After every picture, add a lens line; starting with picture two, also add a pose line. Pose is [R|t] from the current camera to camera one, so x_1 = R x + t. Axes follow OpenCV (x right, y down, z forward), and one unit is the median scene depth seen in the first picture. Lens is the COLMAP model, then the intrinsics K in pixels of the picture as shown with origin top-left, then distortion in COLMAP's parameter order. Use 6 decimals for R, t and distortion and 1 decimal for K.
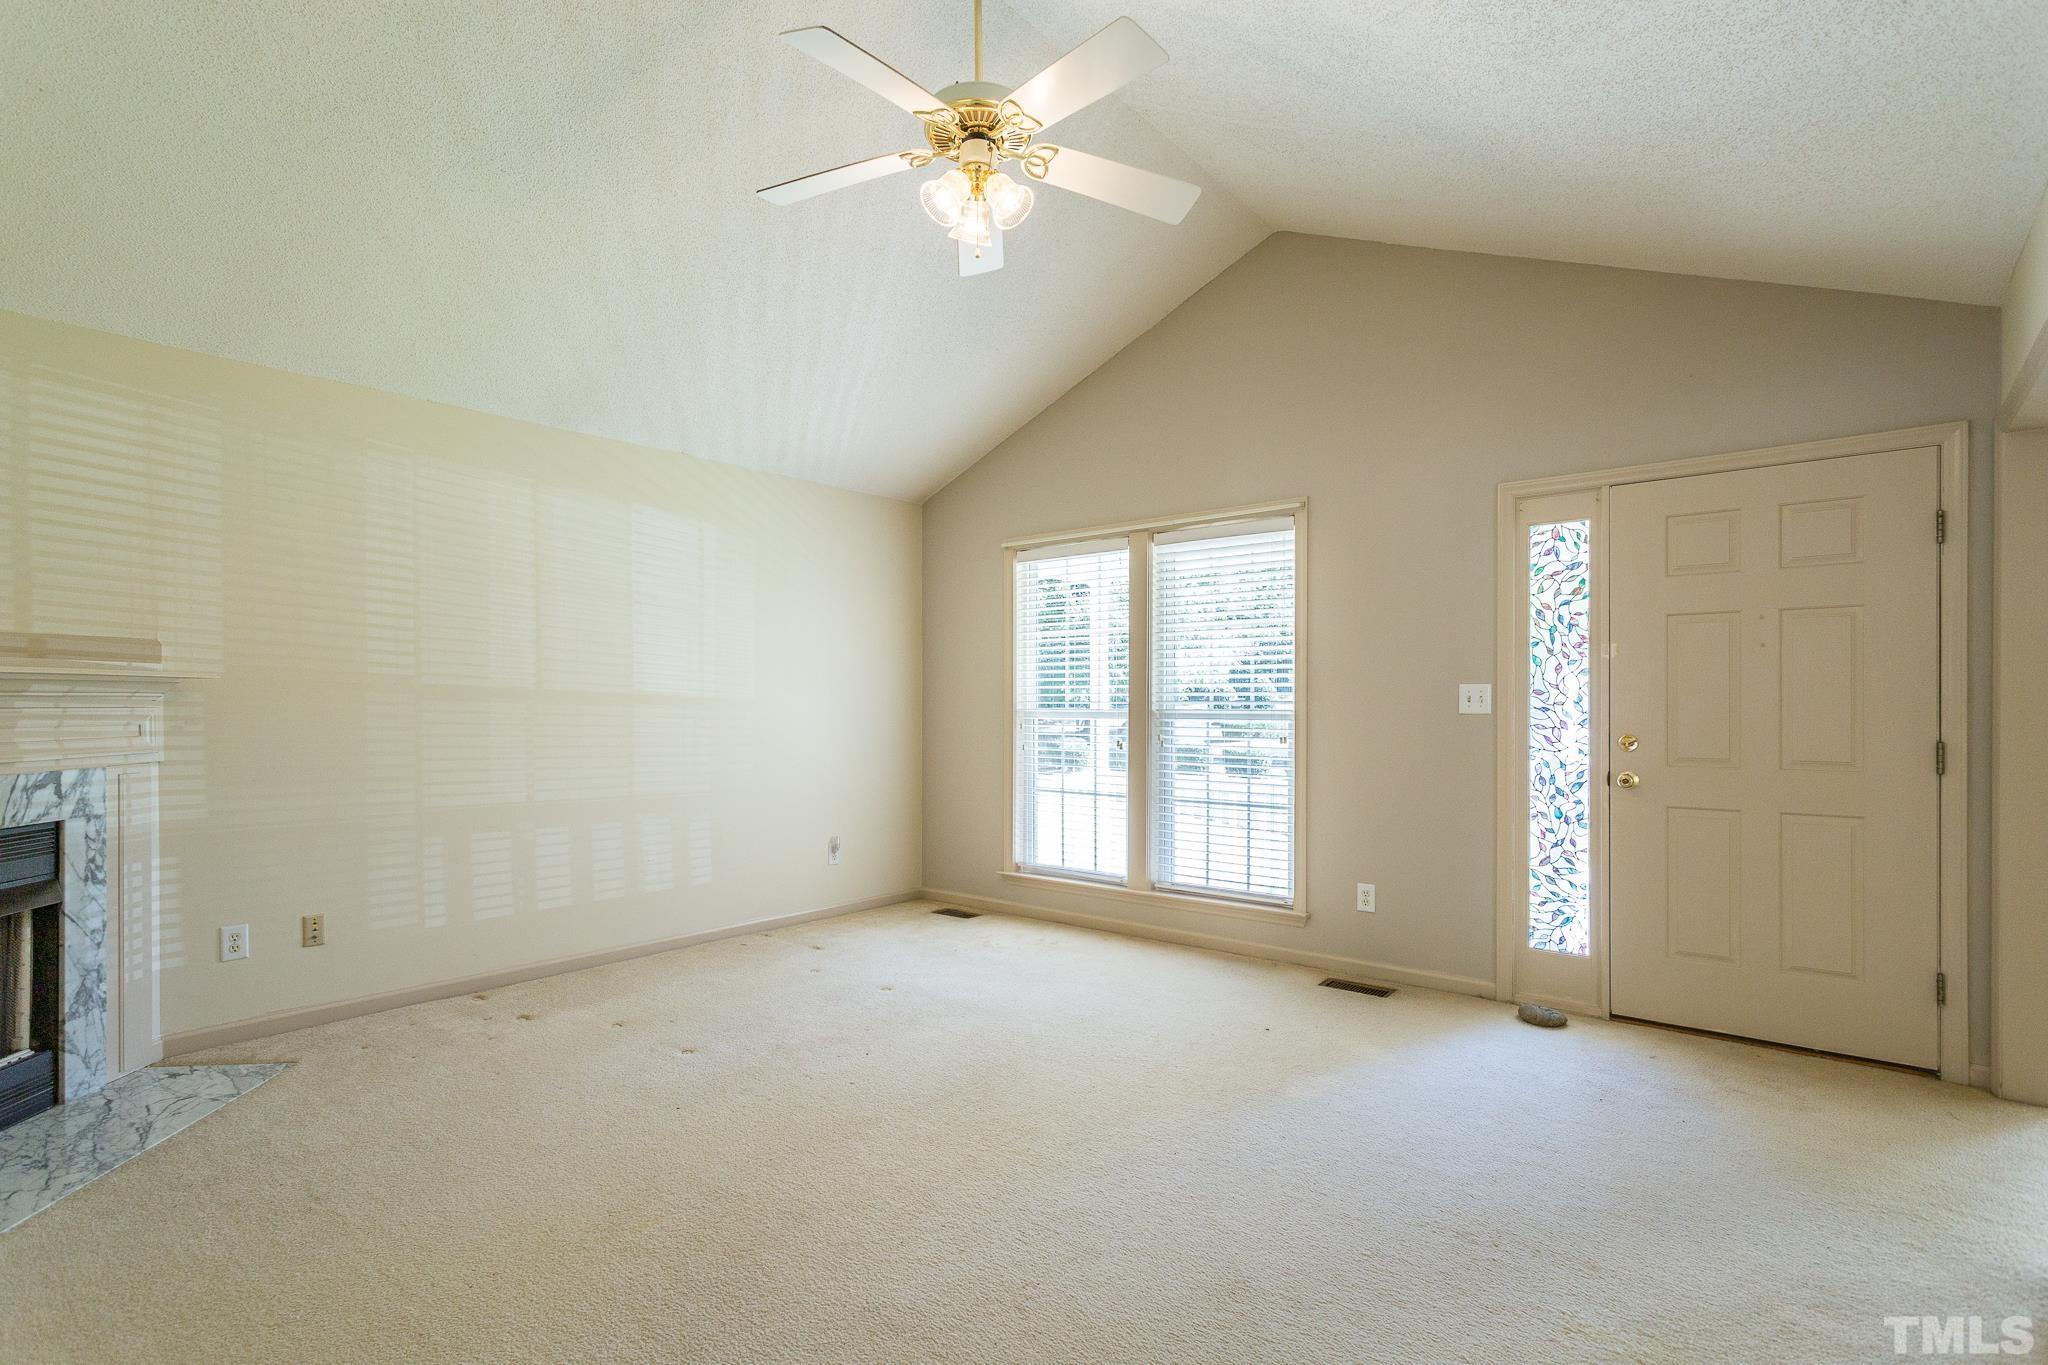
lens RADIAL K [[986.6, 0, 1041.3], [0, 986.6, 688.3], [0, 0, 1]] dist [-0.000942, 0.002040]
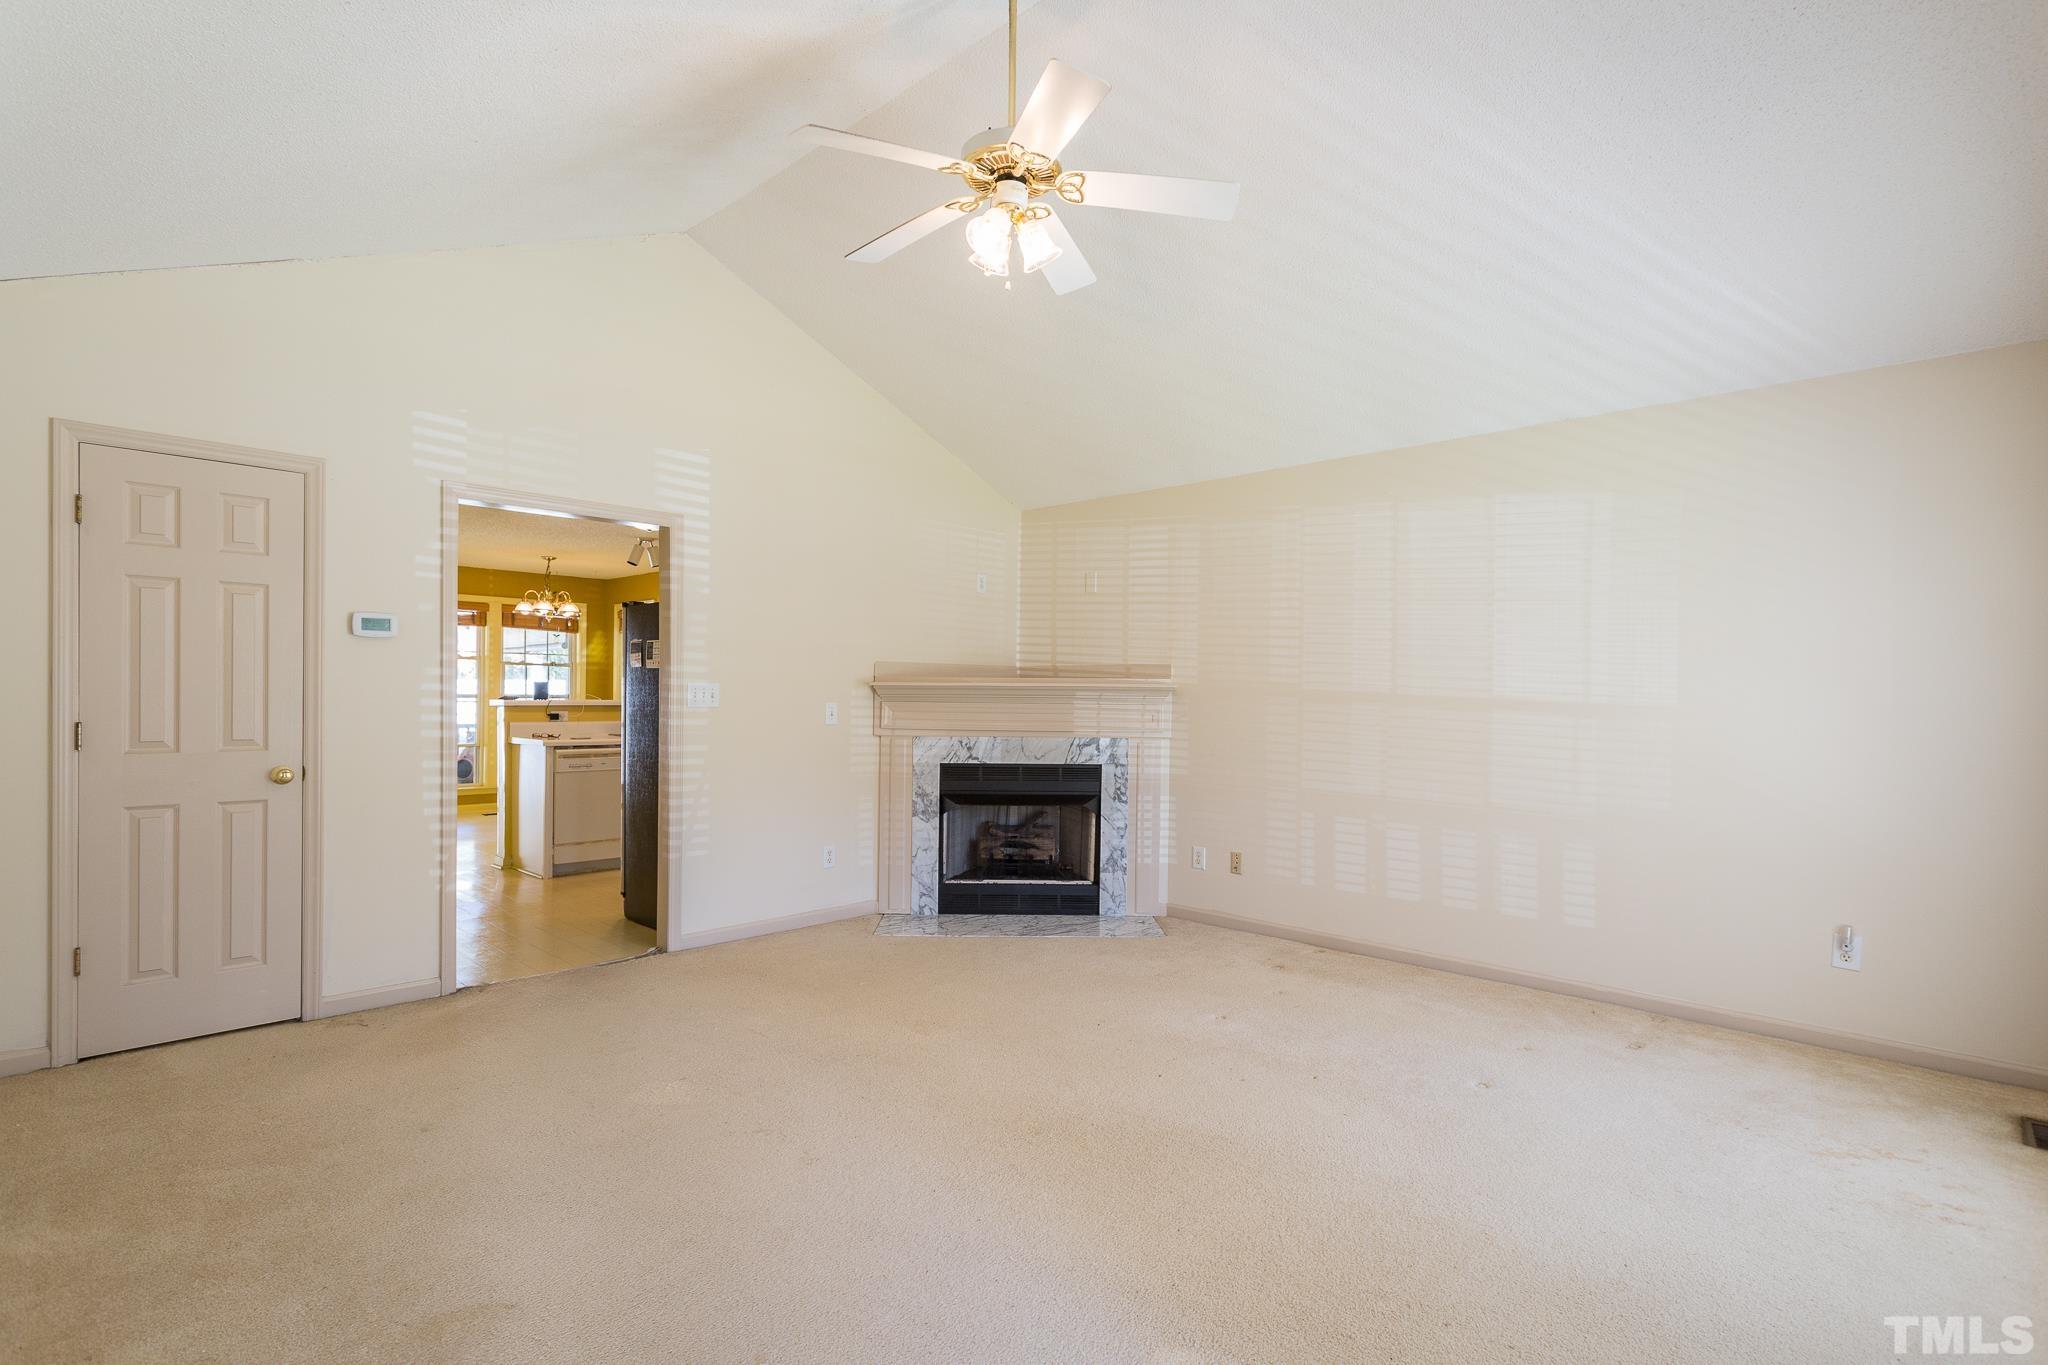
lens RADIAL K [[986.6, 0, 1025.9], [0, 986.6, 691.1], [0, 0, 1]] dist [-0.000942, 0.002040]
pose [[-0.074198, -0.006478, -0.997223, 0.672913], [0.000899, 0.999978, -0.006563, 0.005171], [0.997243, -0.001384, -0.074190, 0.757887]]
